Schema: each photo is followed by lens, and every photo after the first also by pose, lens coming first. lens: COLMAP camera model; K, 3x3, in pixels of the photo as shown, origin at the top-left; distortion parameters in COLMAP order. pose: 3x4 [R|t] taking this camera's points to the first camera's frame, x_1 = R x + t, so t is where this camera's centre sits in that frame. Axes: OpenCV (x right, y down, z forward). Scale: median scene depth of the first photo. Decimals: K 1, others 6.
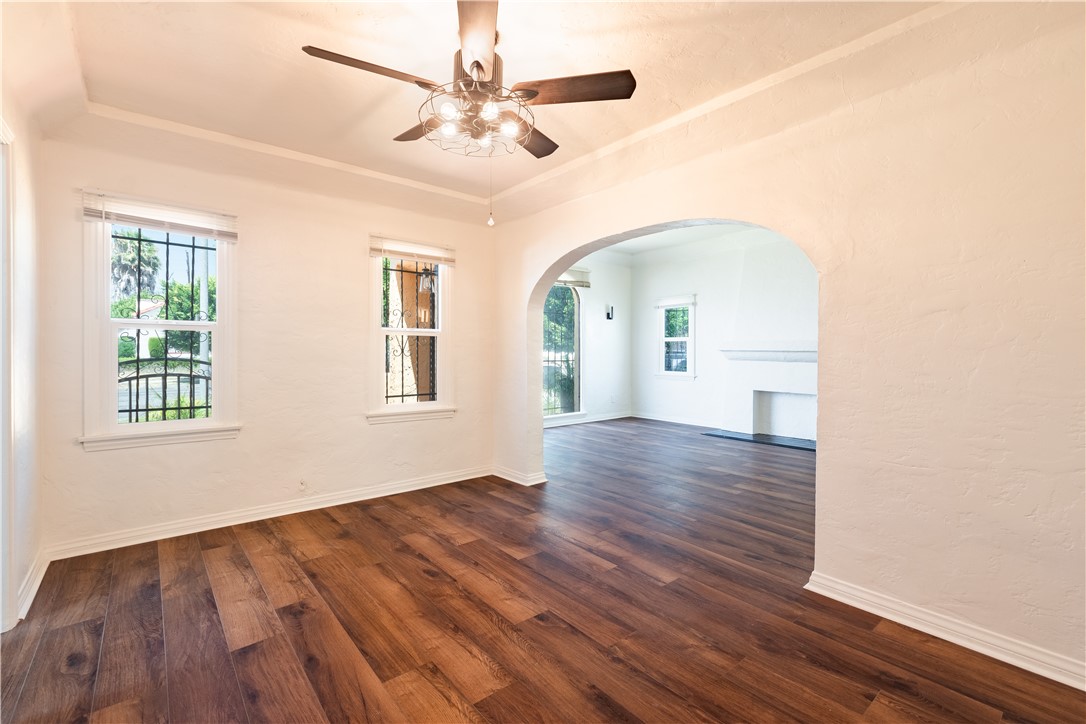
lens RADIAL K [[499.6, 0, 548.3], [0, 499.6, 356.1], [0, 0, 1]] dist [0.001028, -0.000164]
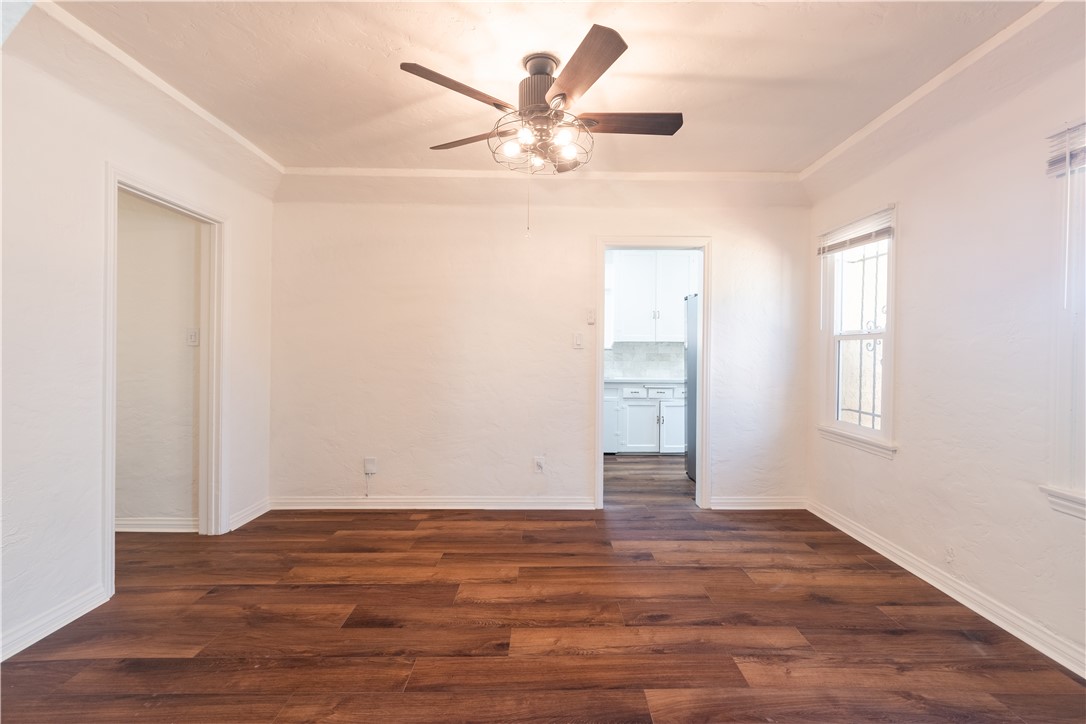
lens RADIAL K [[486.7, 0, 549.1], [0, 486.7, 358.5], [0, 0, 1]] dist [0.002949, -0.001110]
pose [[-0.652631, 0.003213, -0.757669, 0.619788], [-0.017997, 0.999643, 0.019741, -0.026656], [0.757462, 0.026519, -0.652340, 1.665266]]
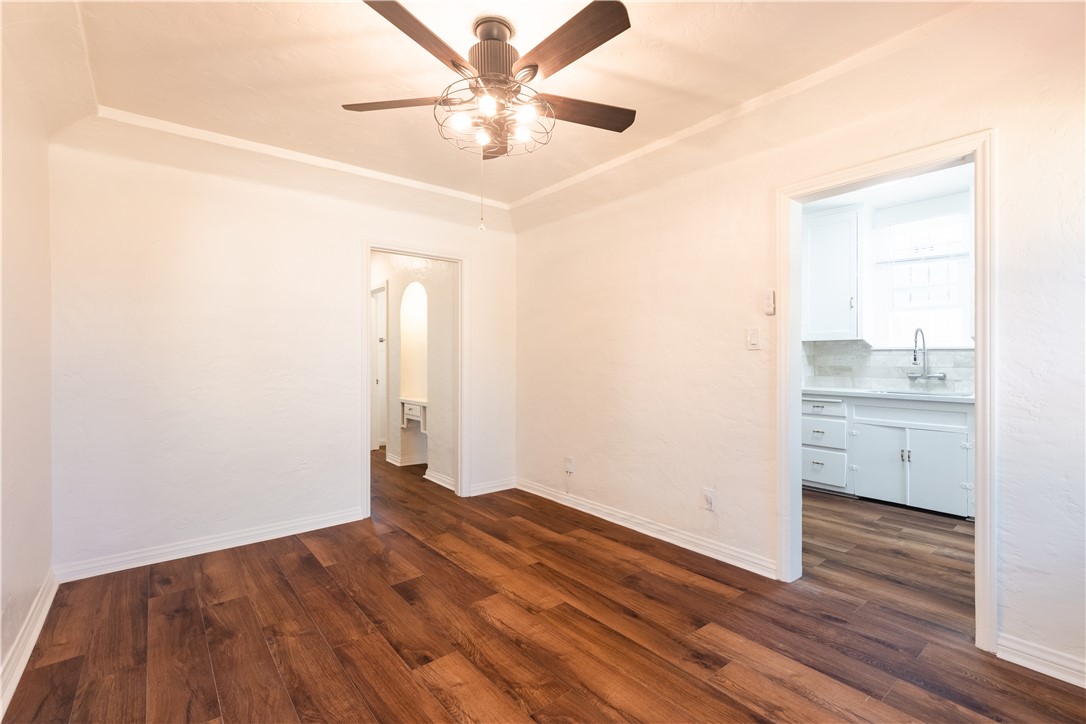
lens RADIAL K [[486.7, 0, 549.1], [0, 486.7, 358.5], [0, 0, 1]] dist [0.002949, -0.001110]
pose [[-0.999738, 0.001254, 0.022872, -0.259290], [0.001608, 0.999880, 0.015423, -0.026721], [-0.022850, 0.015456, -0.999619, 1.885284]]
